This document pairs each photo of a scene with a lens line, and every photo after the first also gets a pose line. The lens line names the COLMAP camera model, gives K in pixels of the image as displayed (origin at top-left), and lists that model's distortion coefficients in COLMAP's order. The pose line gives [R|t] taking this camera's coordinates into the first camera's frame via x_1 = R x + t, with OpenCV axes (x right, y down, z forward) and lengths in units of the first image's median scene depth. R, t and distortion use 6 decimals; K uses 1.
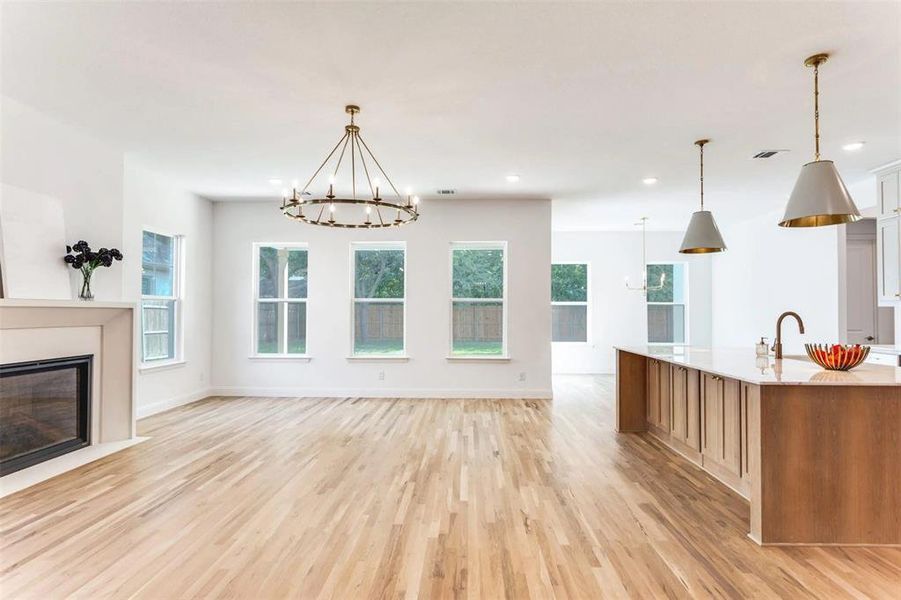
lens RADIAL K [[479.7, 0, 448.2], [0, 479.7, 301.9], [0, 0, 1]] dist [-0.004564, 0.002639]
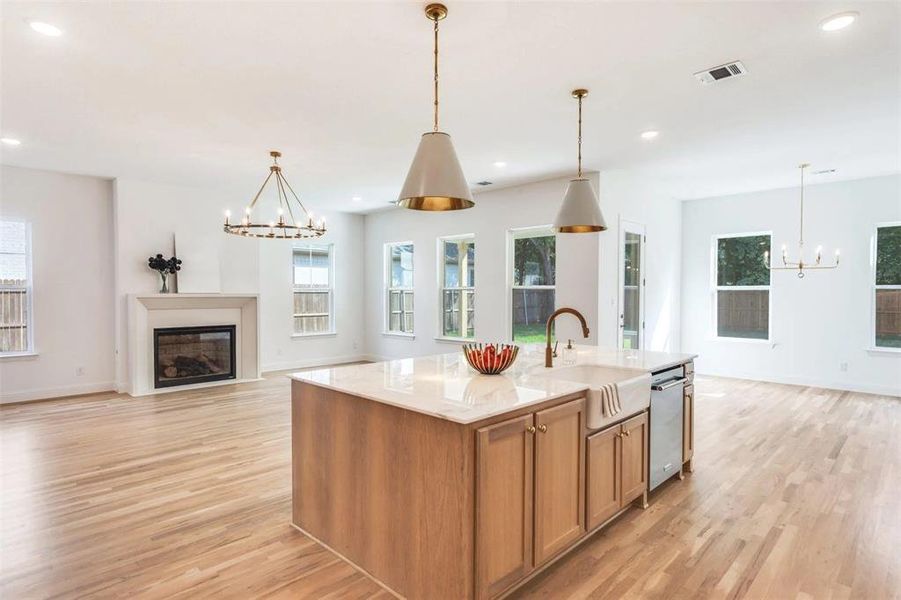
lens RADIAL K [[479.7, 0, 448.2], [0, 479.7, 301.9], [0, 0, 1]] dist [-0.004564, 0.002639]
pose [[0.741461, 0.011250, -0.670901, 1.096271], [0.014290, 0.999368, 0.032550, -0.017271], [0.670843, -0.033722, 0.740832, 0.302613]]
